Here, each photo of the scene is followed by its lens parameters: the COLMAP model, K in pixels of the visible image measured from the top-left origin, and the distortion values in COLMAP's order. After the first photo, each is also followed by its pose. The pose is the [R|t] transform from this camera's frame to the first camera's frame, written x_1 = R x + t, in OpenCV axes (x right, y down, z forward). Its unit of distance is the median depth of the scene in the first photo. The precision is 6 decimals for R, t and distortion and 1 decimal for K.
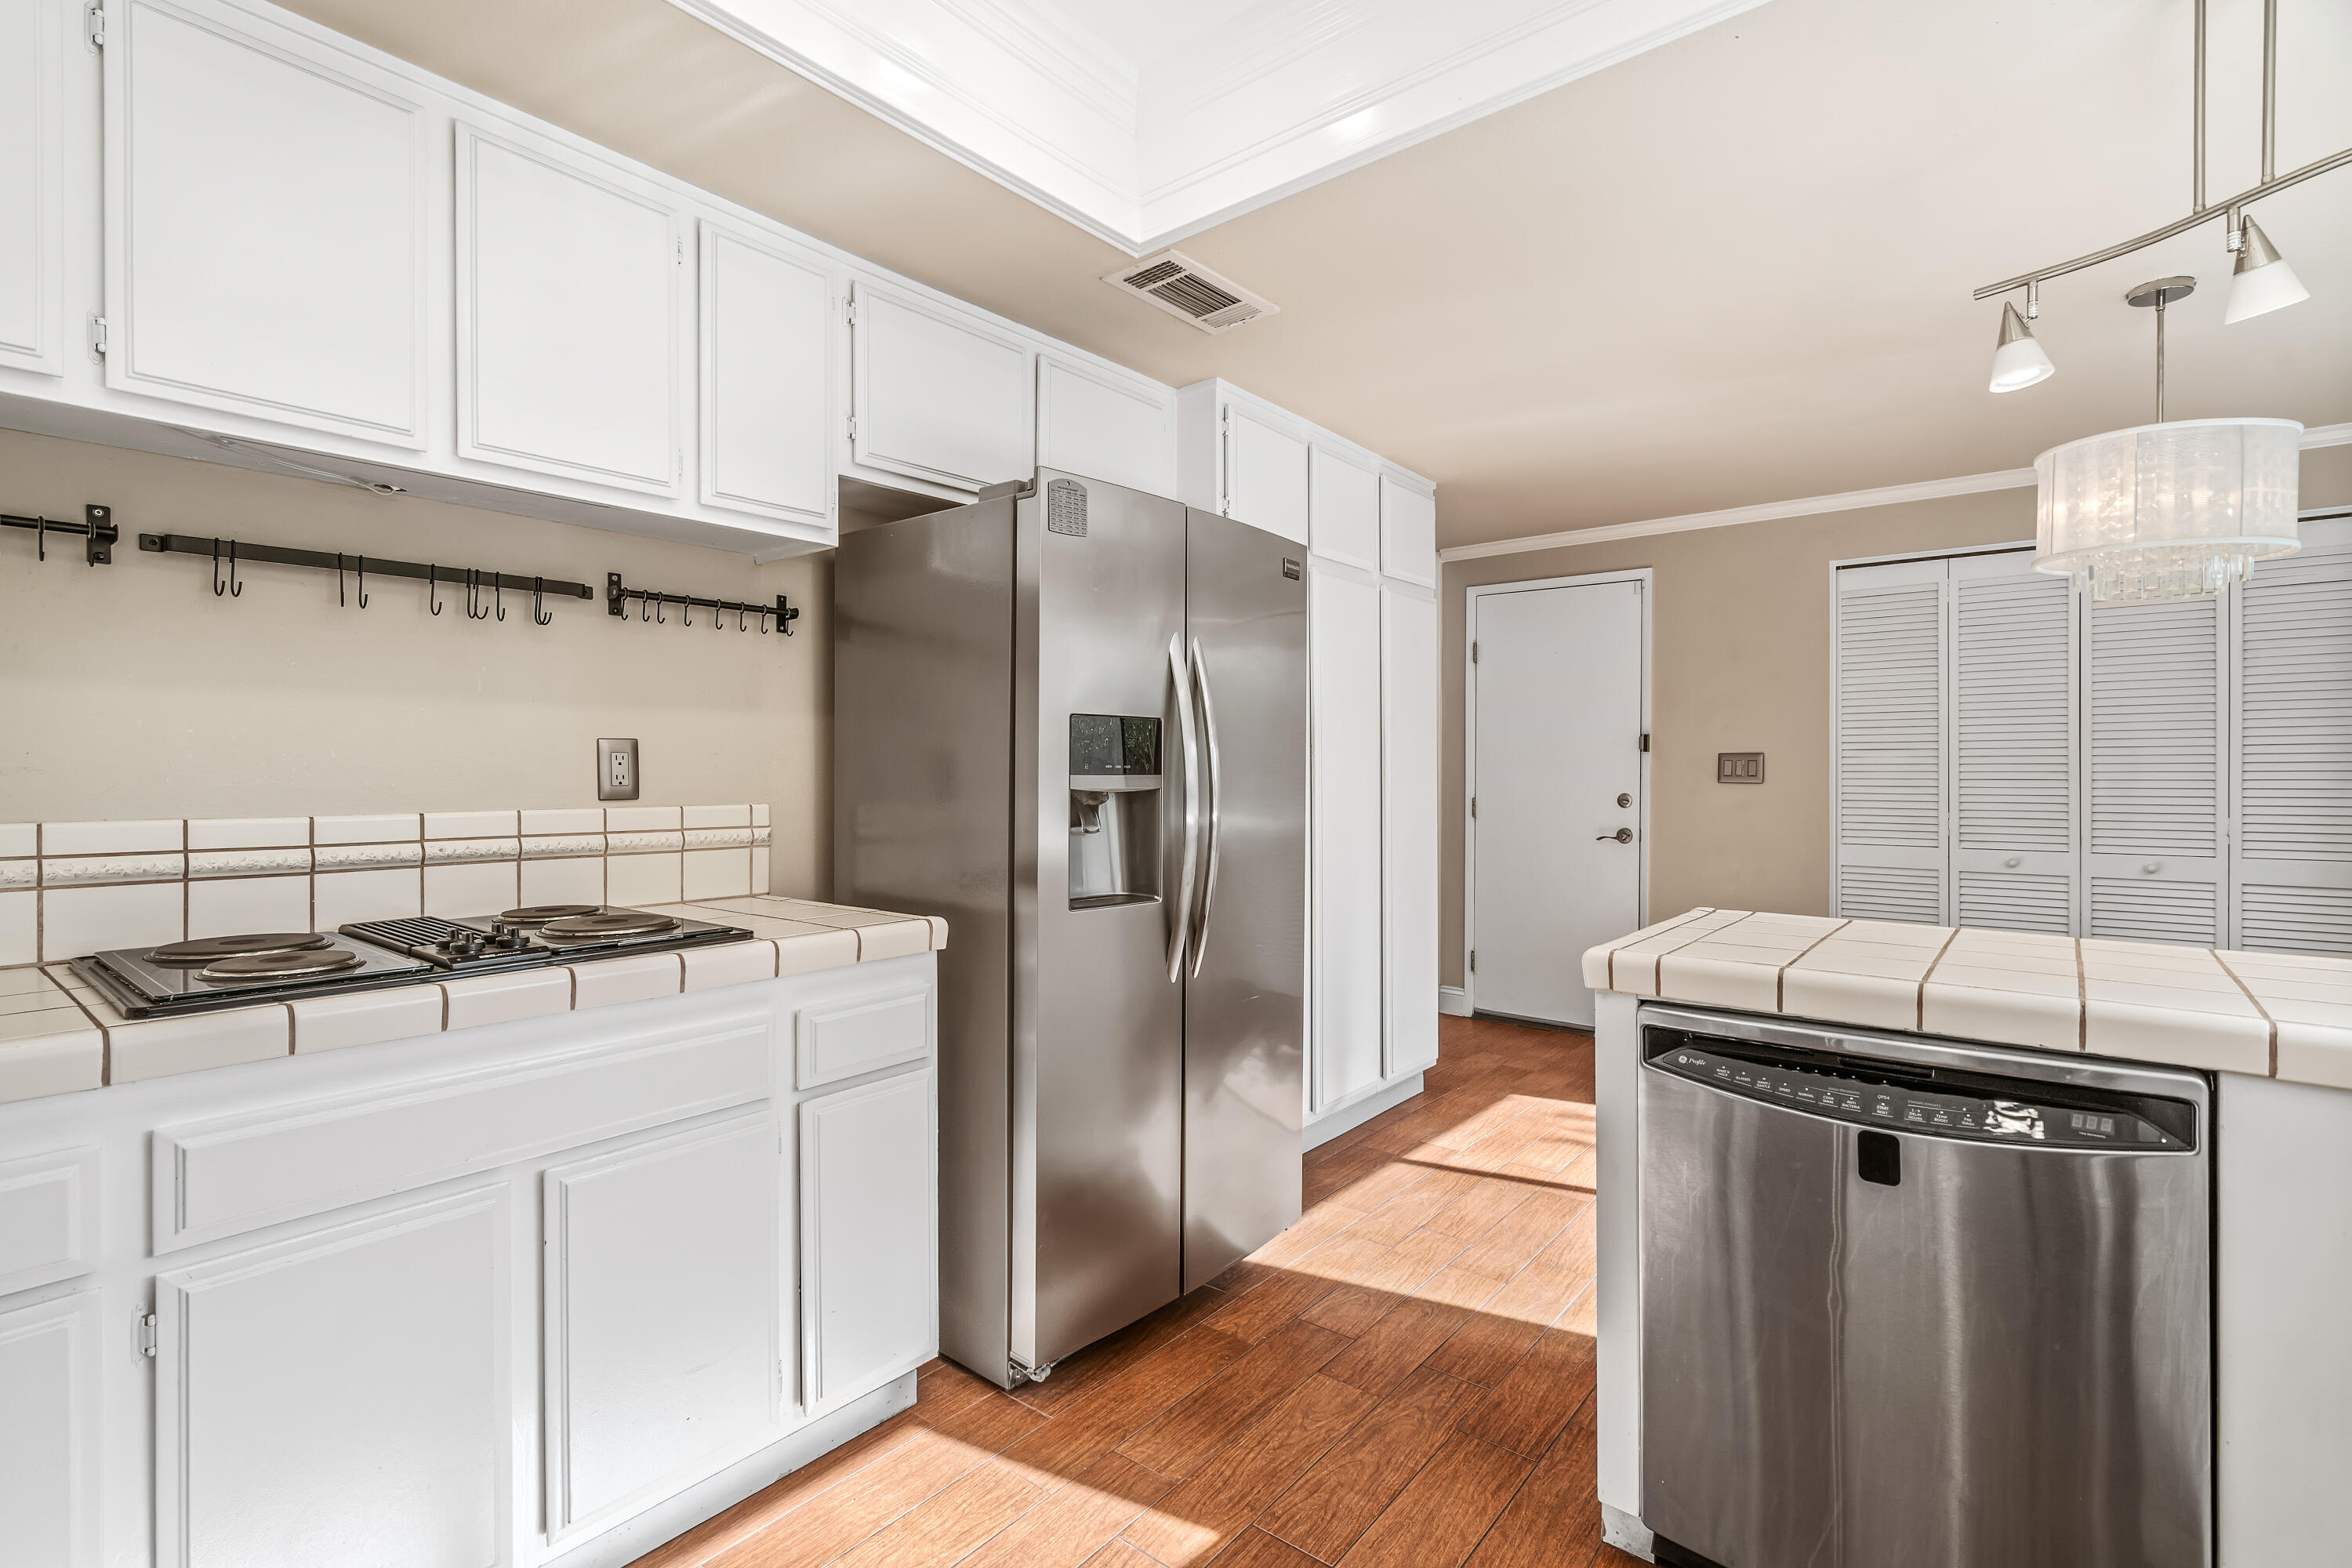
lens RADIAL K [[1098.0, 0, 1186.8], [0, 1098.0, 779.7], [0, 0, 1]] dist [-0.002656, 0.003248]
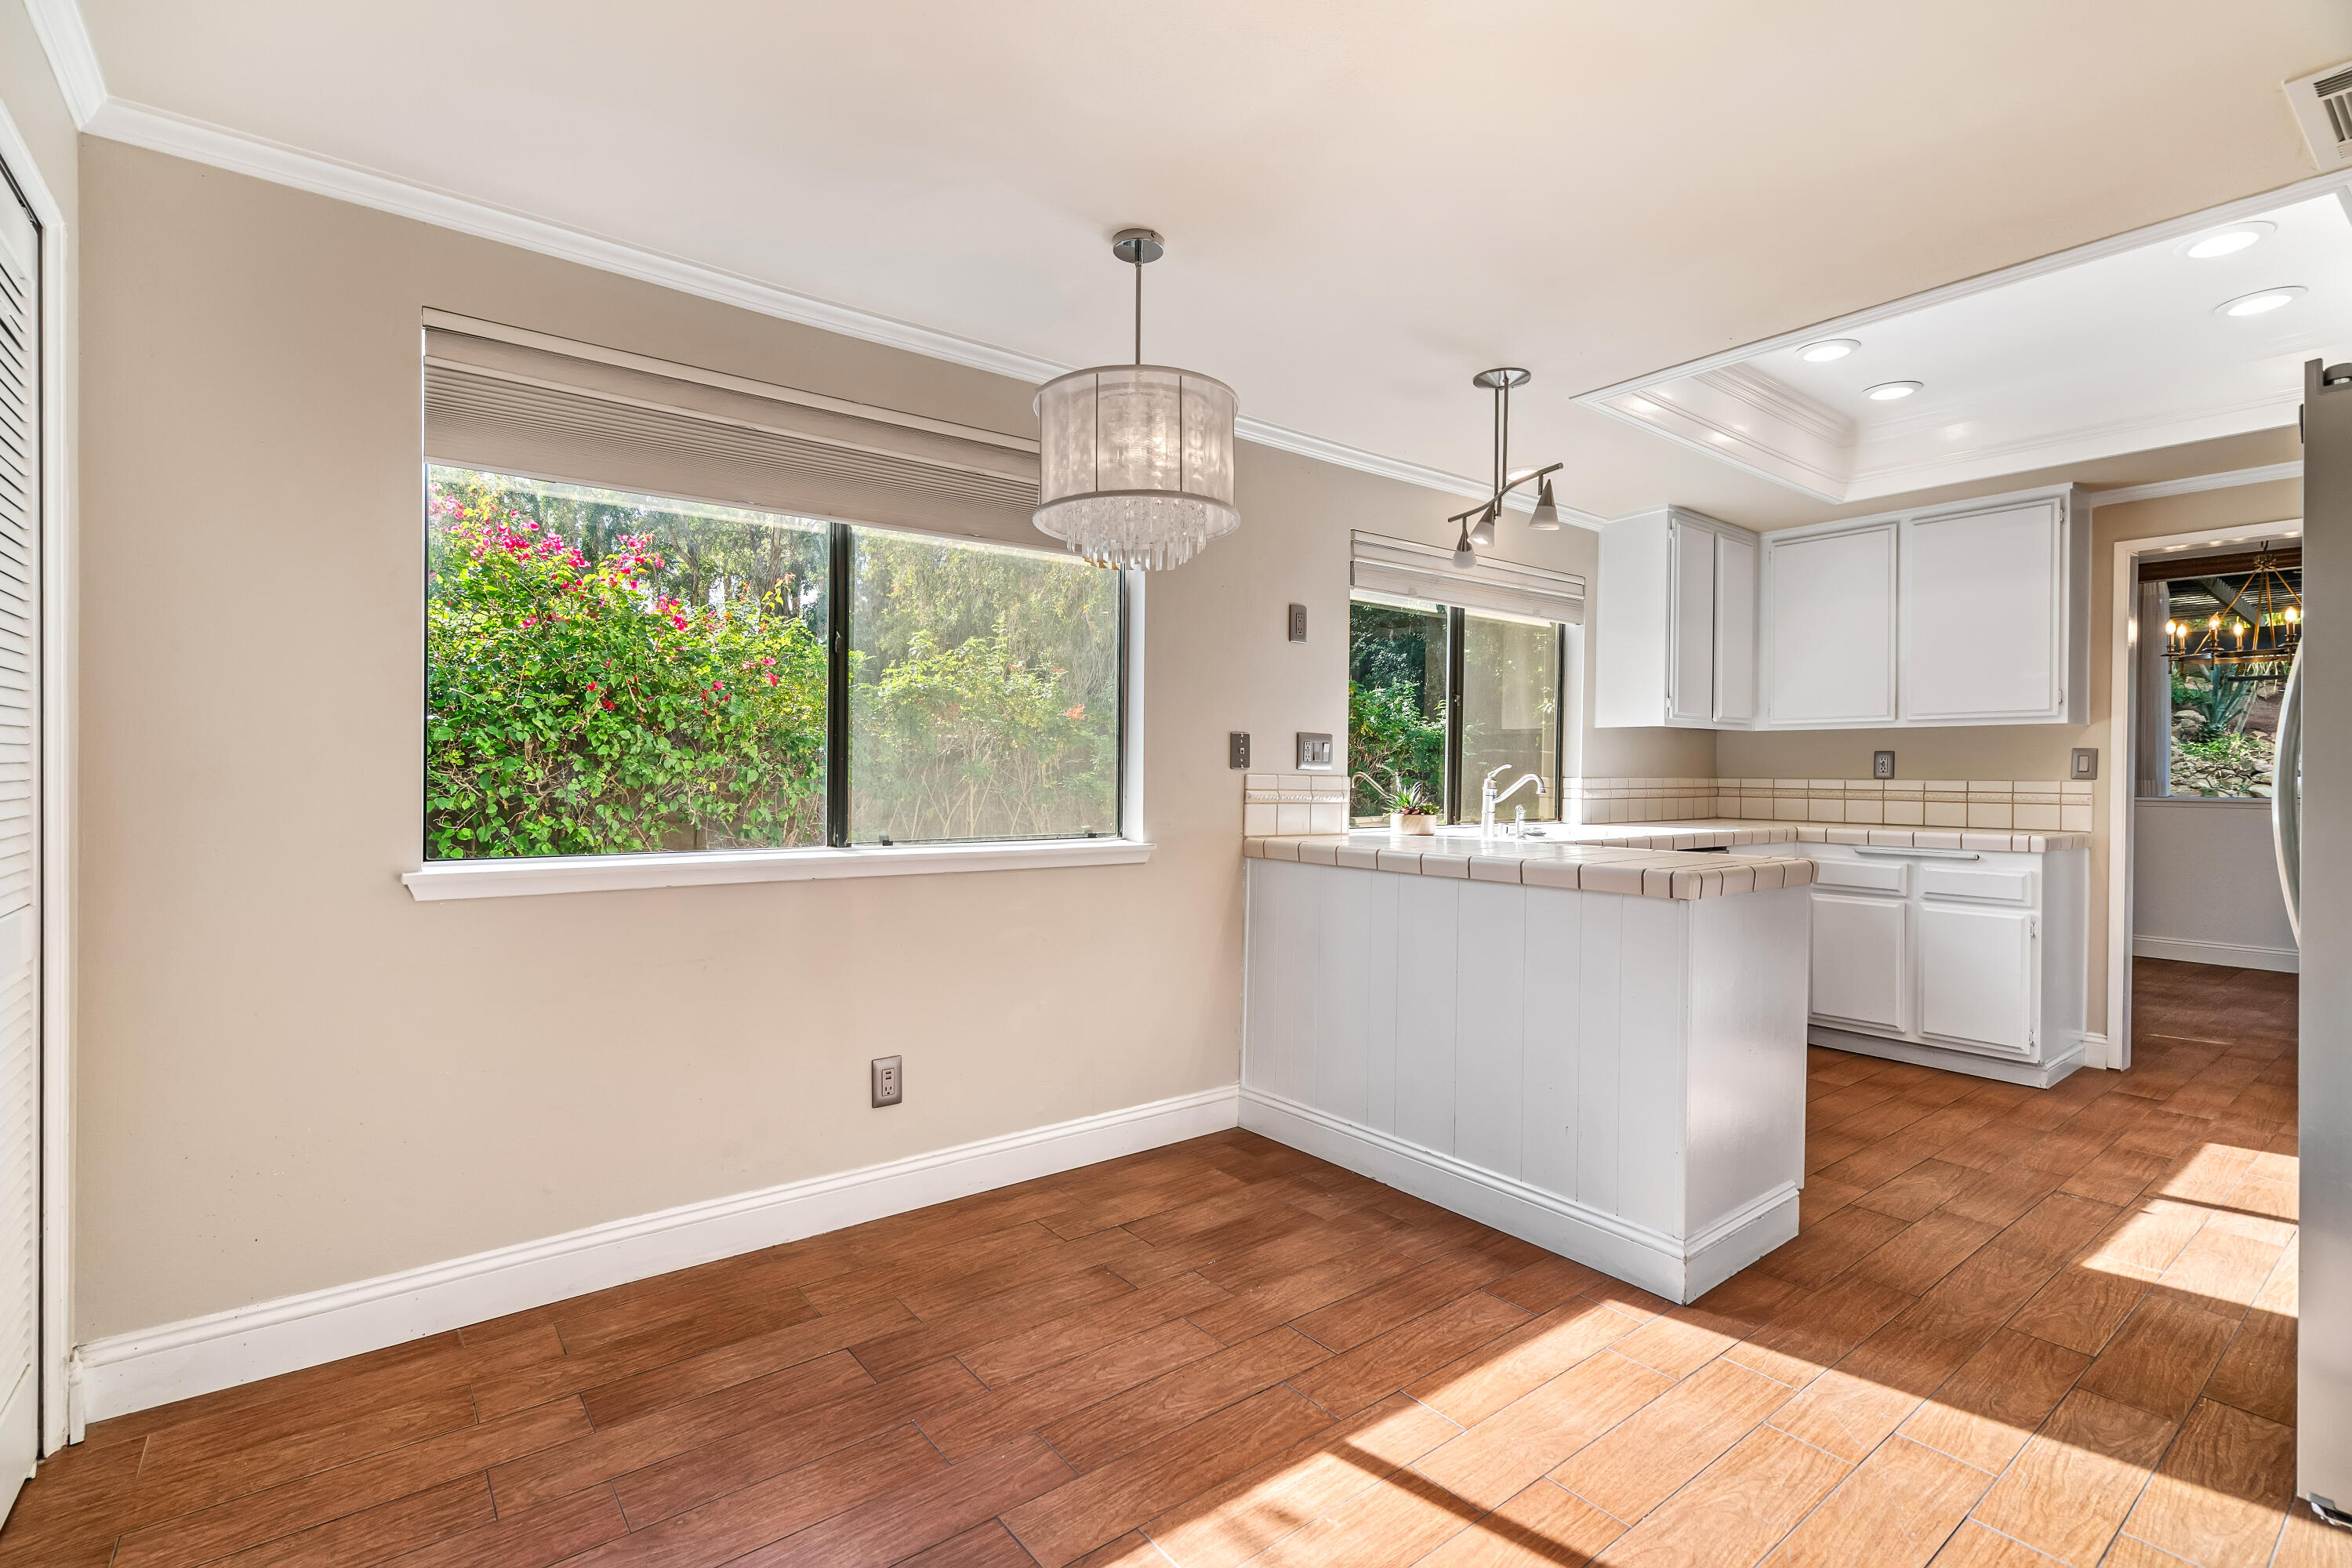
lens RADIAL K [[1098.0, 0, 1164.5], [0, 1098.0, 779.6], [0, 0, 1]] dist [-0.002656, 0.003248]
pose [[-0.971844, -0.010356, 0.235398, 0.720603], [-0.006743, 0.999847, 0.016149, 0.008082], [-0.235529, 0.014107, -0.971765, 2.195435]]
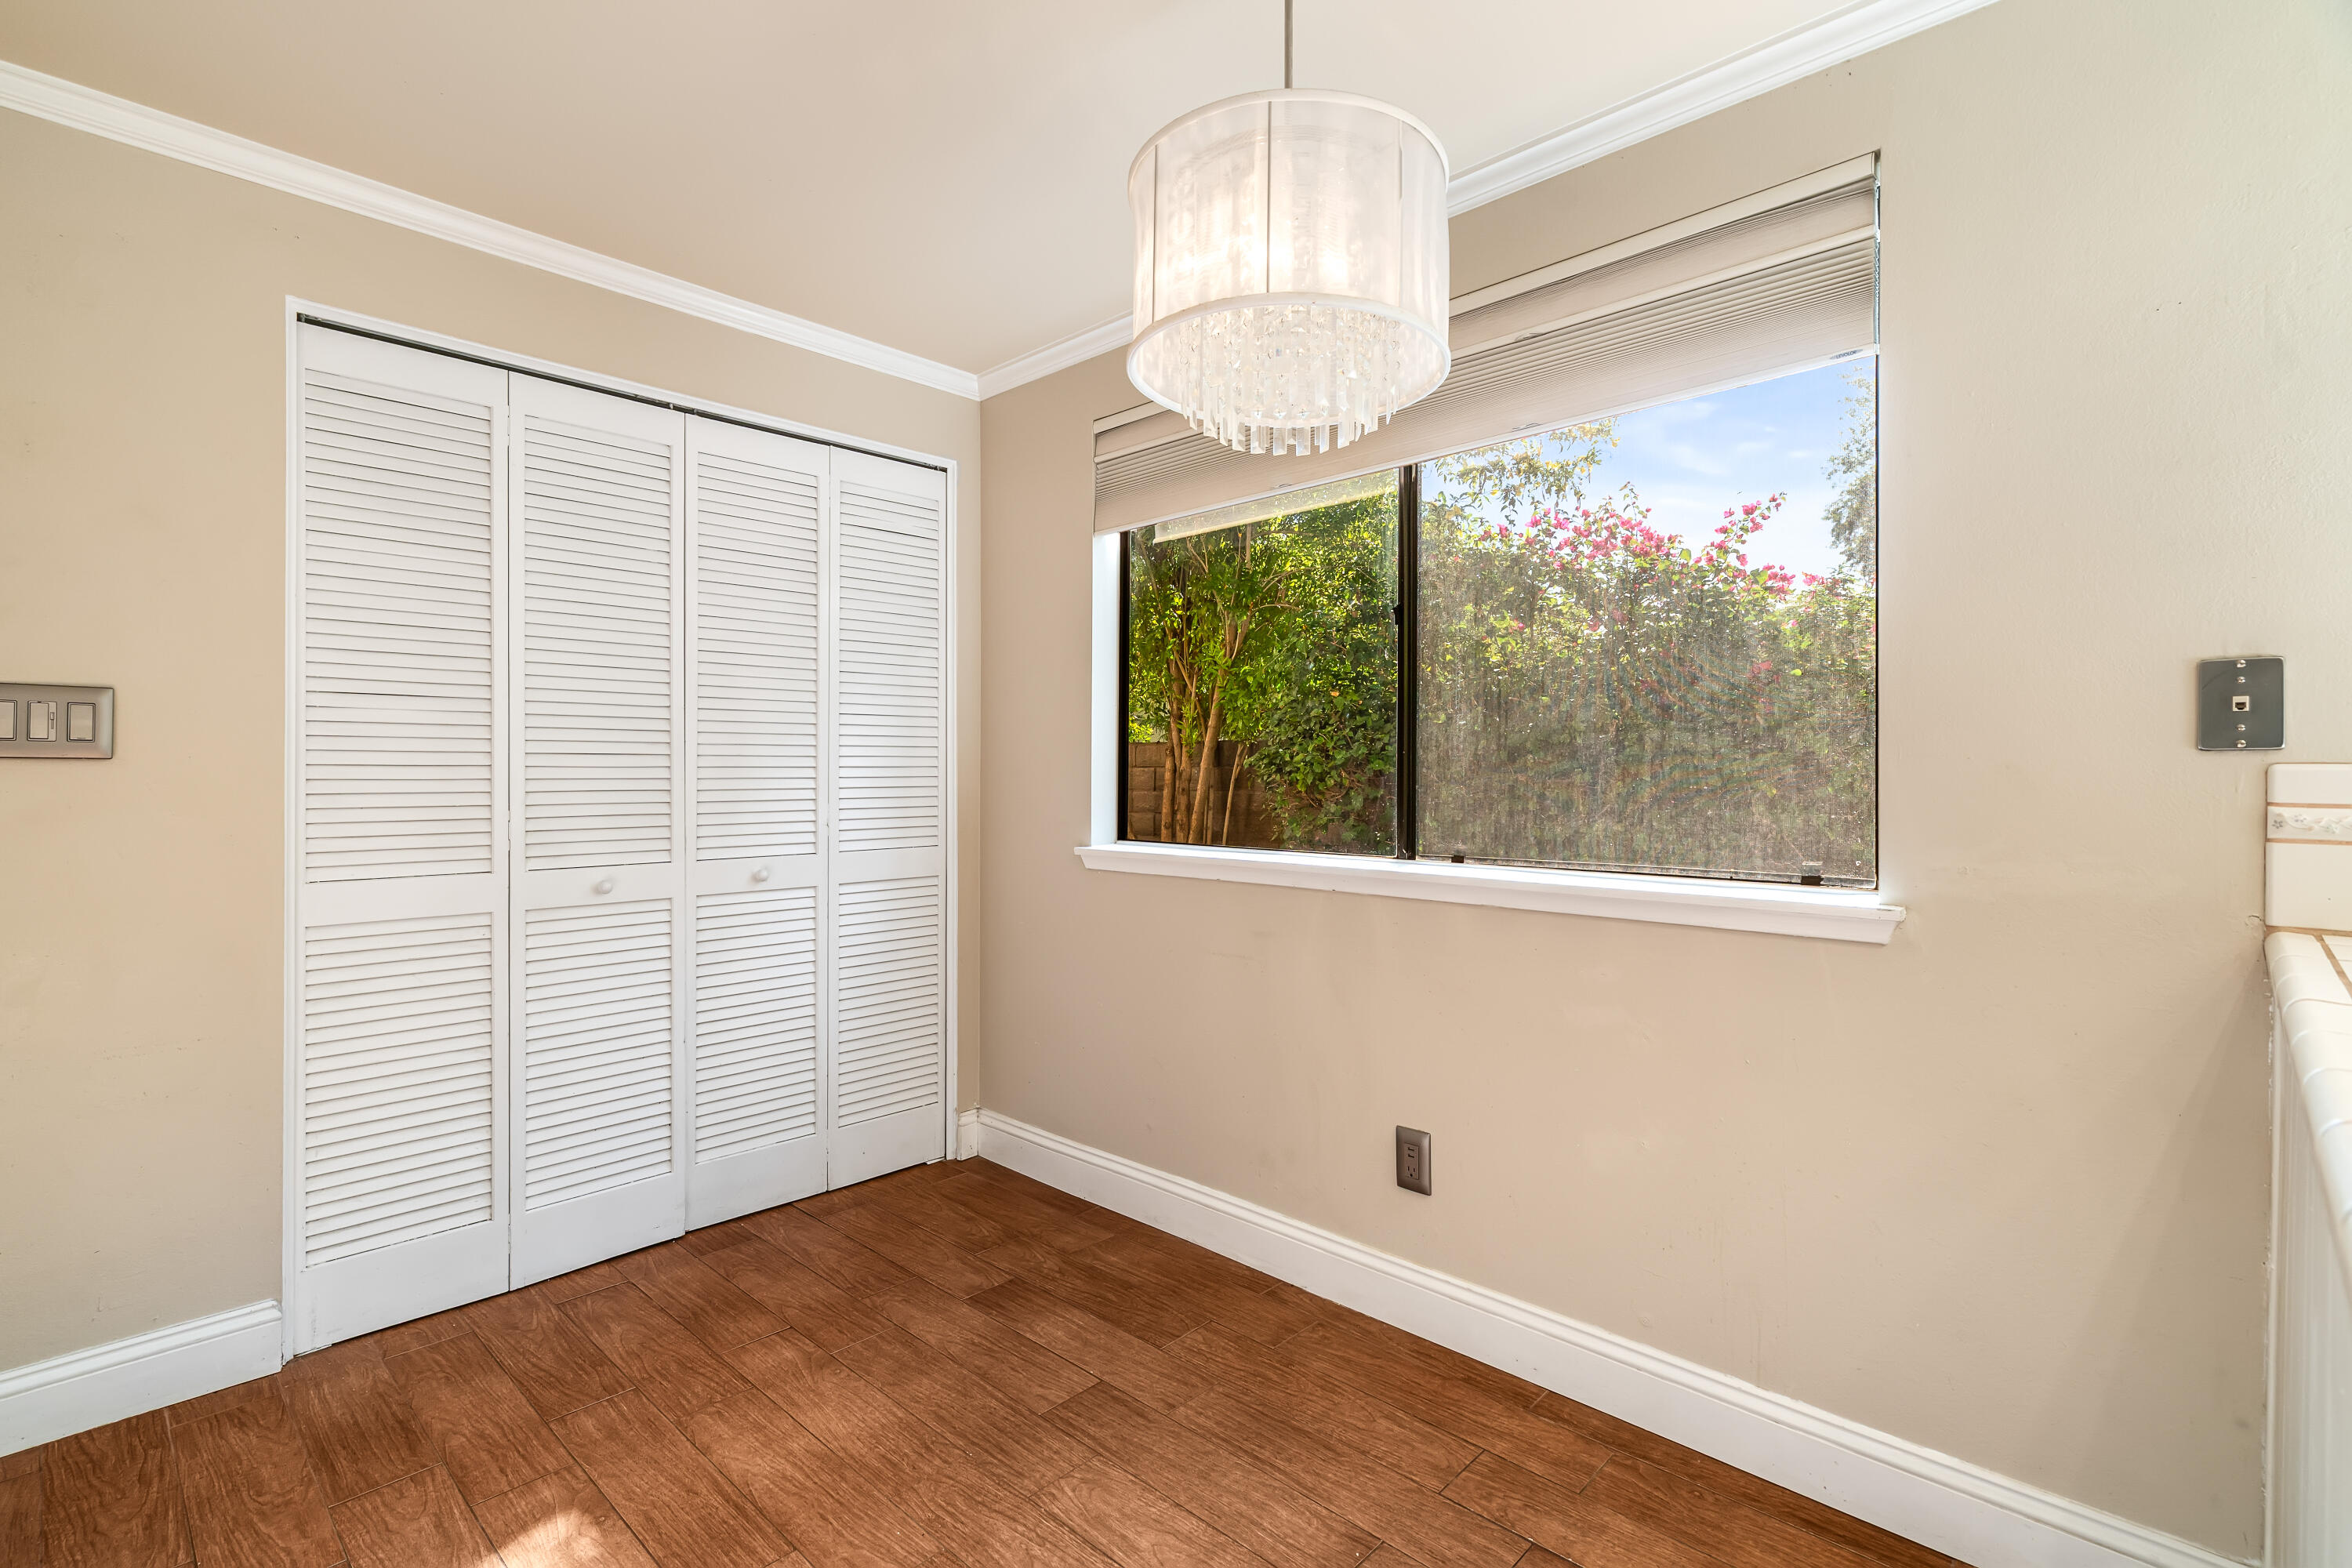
lens RADIAL K [[1098.0, 0, 1182.8], [0, 1098.0, 767.5], [0, 0, 1]] dist [-0.002656, 0.003248]
pose [[0.101798, 0.004663, 0.994794, 0.295583], [0.008768, 0.999946, -0.005584, 0.025877], [-0.994766, 0.009291, 0.101752, 1.112617]]
